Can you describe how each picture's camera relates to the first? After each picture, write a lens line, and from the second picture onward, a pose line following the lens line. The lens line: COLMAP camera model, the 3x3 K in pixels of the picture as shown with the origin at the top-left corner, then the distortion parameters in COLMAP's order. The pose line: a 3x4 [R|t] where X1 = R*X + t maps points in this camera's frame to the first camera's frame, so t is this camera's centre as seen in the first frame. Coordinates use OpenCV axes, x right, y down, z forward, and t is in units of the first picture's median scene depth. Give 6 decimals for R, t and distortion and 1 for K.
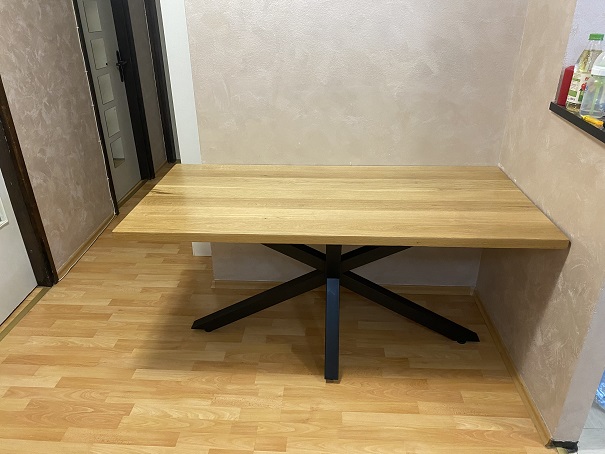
lens RADIAL K [[452.6, 0, 301.1], [0, 452.6, 225.9], [0, 0, 1]] dist [0.008174, -0.008599]
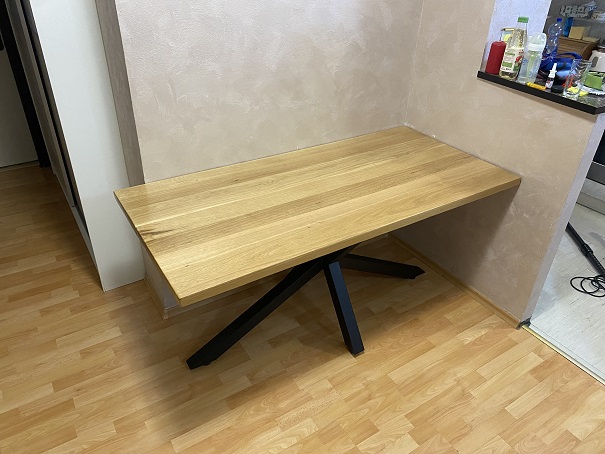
lens RADIAL K [[452.6, 0, 301.3], [0, 452.6, 225.1], [0, 0, 1]] dist [0.008174, -0.008599]
pose [[0.812949, -0.284168, 0.508293, -0.486923], [0.229607, 0.958557, 0.168667, -0.156550], [-0.535158, -0.020410, 0.844505, 0.169456]]
